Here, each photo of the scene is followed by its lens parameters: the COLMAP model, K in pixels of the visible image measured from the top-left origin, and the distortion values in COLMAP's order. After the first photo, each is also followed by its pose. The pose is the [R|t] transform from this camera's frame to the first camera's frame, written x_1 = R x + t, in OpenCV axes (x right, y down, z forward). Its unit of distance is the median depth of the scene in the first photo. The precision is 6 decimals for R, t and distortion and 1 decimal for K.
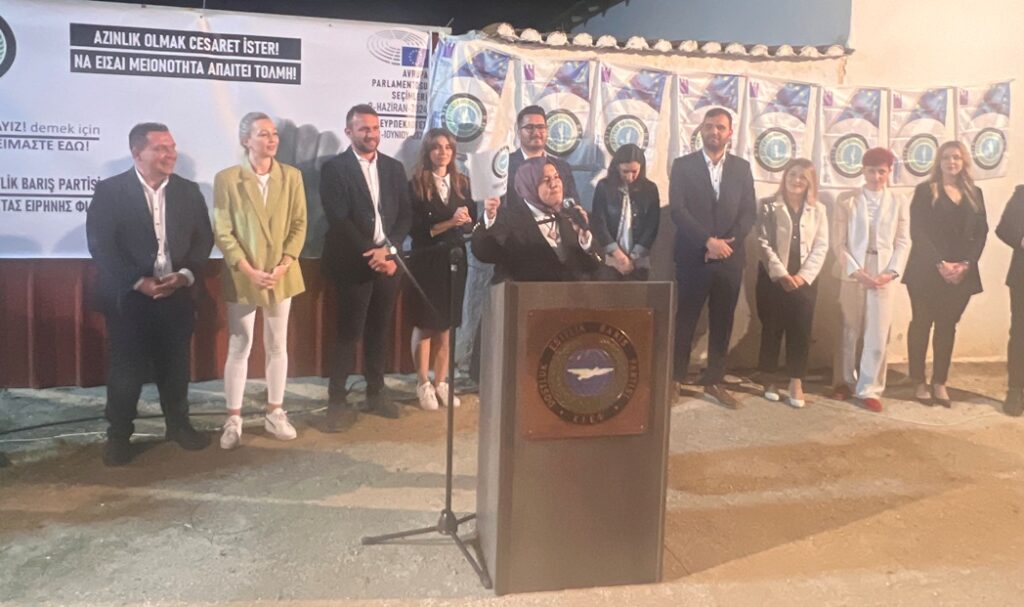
lens RADIAL K [[772.2, 0, 509.4], [0, 772.2, 214.8], [0, 0, 1]] dist [0.001338, 0.001501]
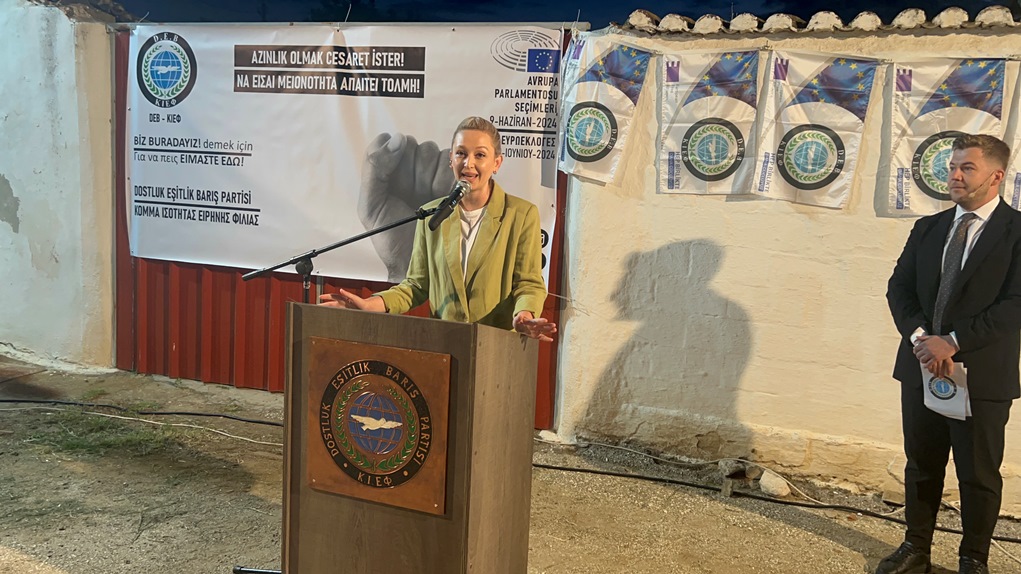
lens RADIAL K [[880.0, 0, 510.5], [0, 880.0, 287.0], [0, 0, 1]] dist [0.098094, -0.150925]
pose [[0.834501, 0.079970, -0.545172, 0.394704], [-0.070224, 0.996779, 0.038723, 0.008597], [0.546513, 0.005970, 0.837429, 0.164161]]
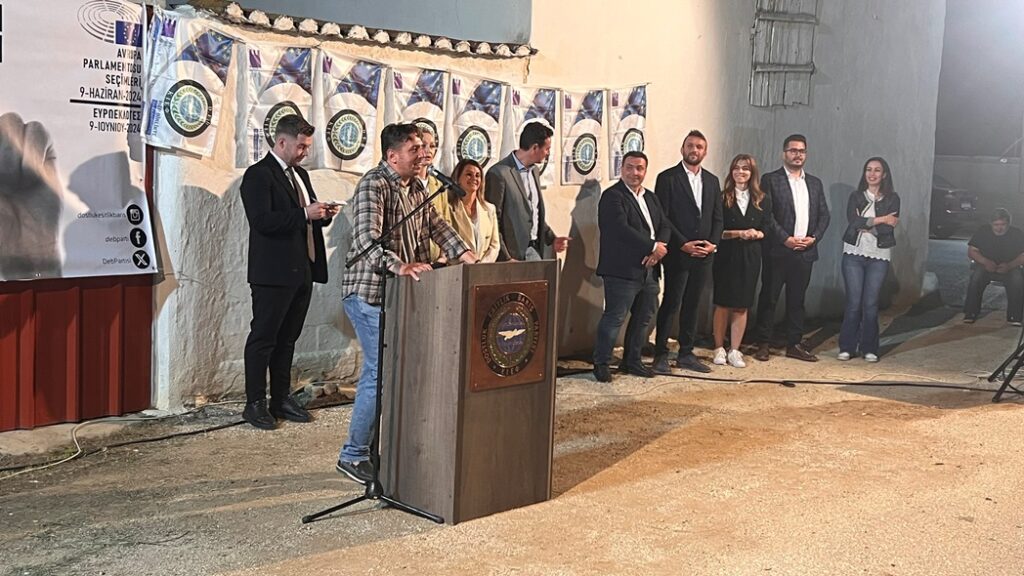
lens RADIAL K [[1246.9, 0, 528.3], [0, 1246.9, 286.9], [0, 0, 1]] dist [0.206500, -0.654463]
pose [[0.811905, -0.058462, 0.580855, -0.576996], [0.035573, 0.998079, 0.050733, 0.014575], [-0.582705, -0.020527, 0.812425, -0.365430]]
